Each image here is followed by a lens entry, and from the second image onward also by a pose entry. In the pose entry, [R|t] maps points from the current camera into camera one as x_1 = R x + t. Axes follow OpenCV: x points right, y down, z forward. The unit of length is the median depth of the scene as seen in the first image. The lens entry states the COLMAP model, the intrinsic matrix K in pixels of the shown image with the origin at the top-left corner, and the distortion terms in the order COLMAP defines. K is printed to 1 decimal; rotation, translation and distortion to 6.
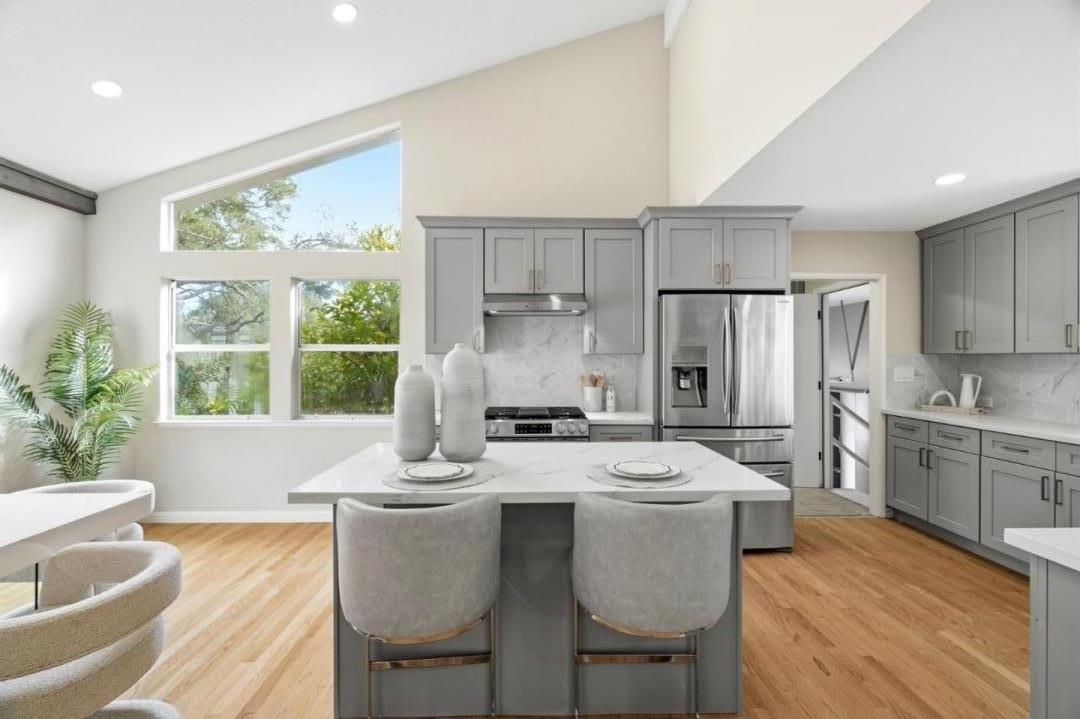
lens RADIAL K [[494.0, 0, 534.2], [0, 494.0, 360.0], [0, 0, 1]] dist [0.000679, 0.001295]
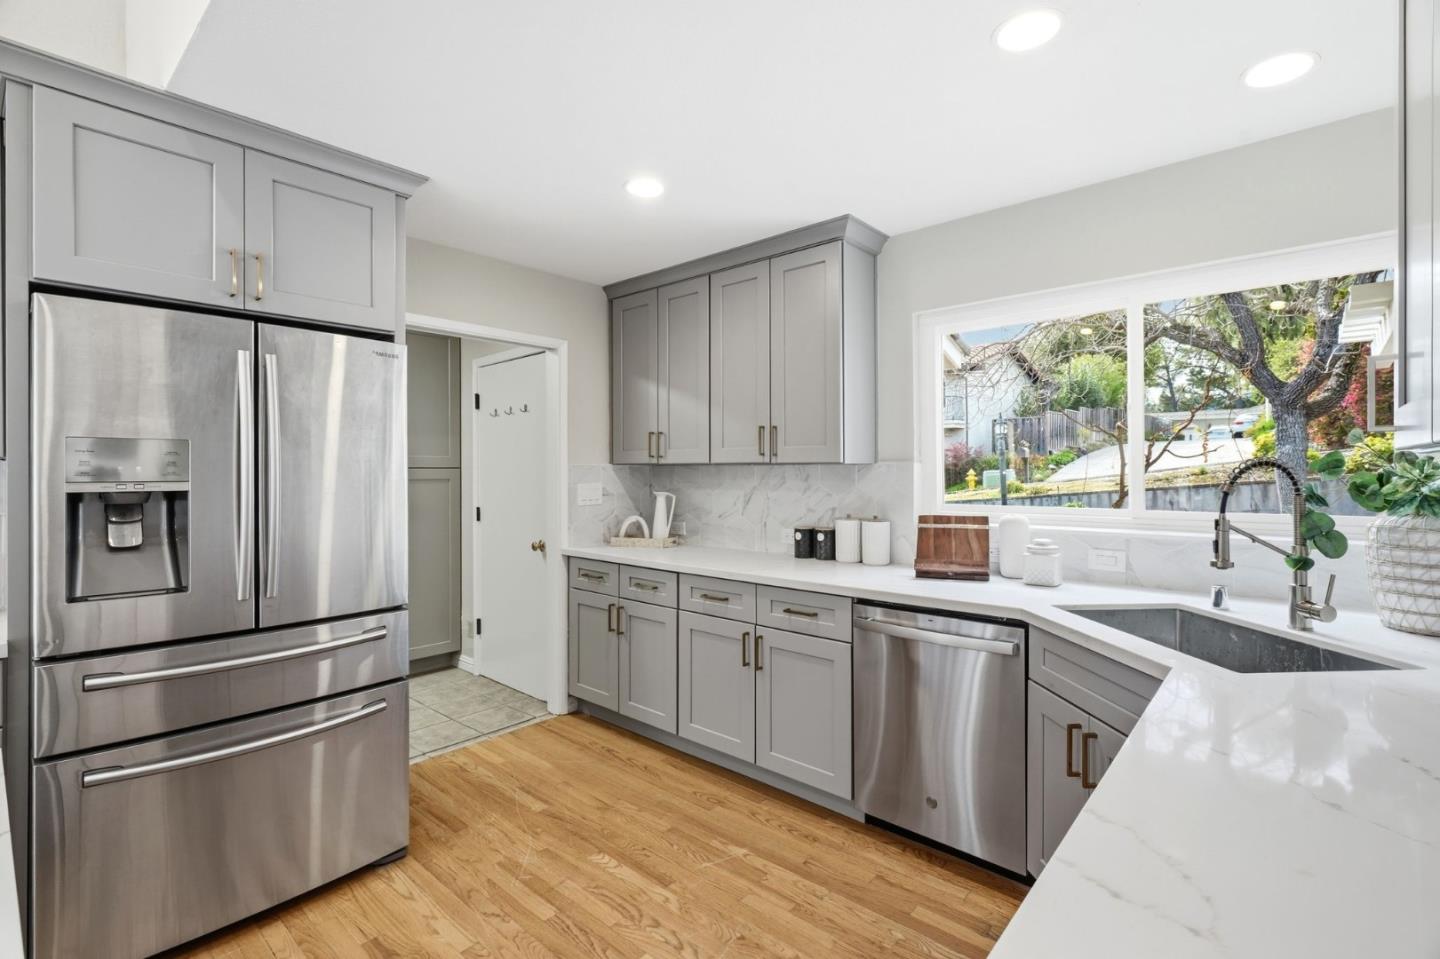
lens RADIAL K [[658.7, 0, 714.4], [0, 658.7, 474.9], [0, 0, 1]] dist [0.000679, 0.001295]
pose [[0.682665, -0.004879, 0.730715, 0.236198], [0.002256, 0.999987, 0.004569, -0.000749], [-0.730728, -0.001470, 0.682667, 0.299218]]
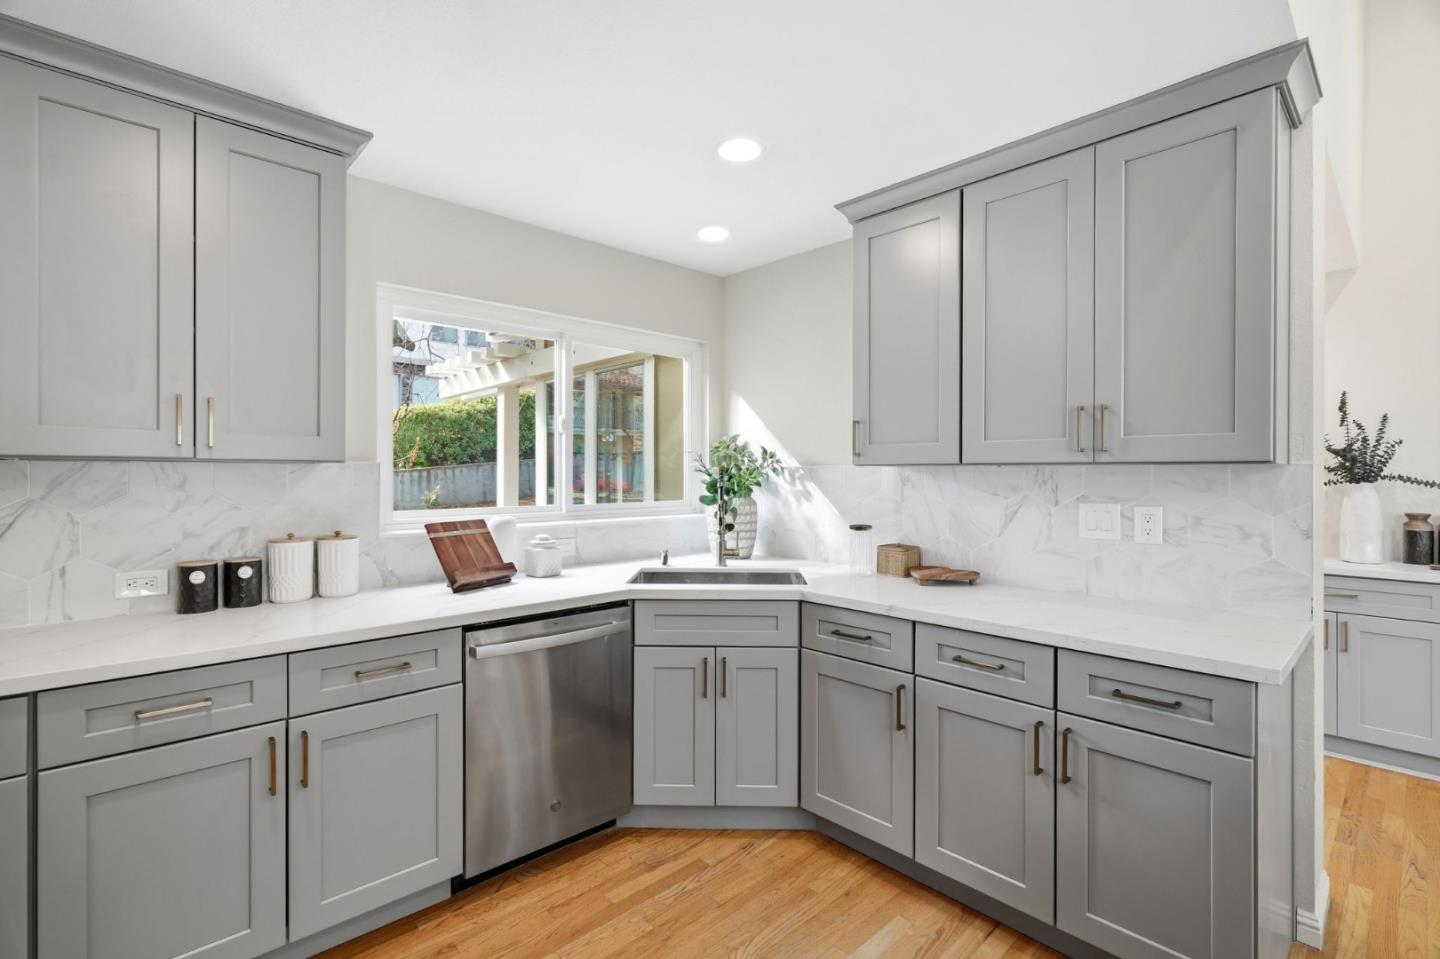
lens RADIAL K [[658.7, 0, 713.0], [0, 658.7, 480.5], [0, 0, 1]] dist [0.000679, 0.001295]
pose [[-0.659346, -0.007267, 0.751804, 0.267766], [-0.000946, 0.999961, 0.008836, -0.000078], [-0.751839, 0.005115, -0.659327, 0.867979]]
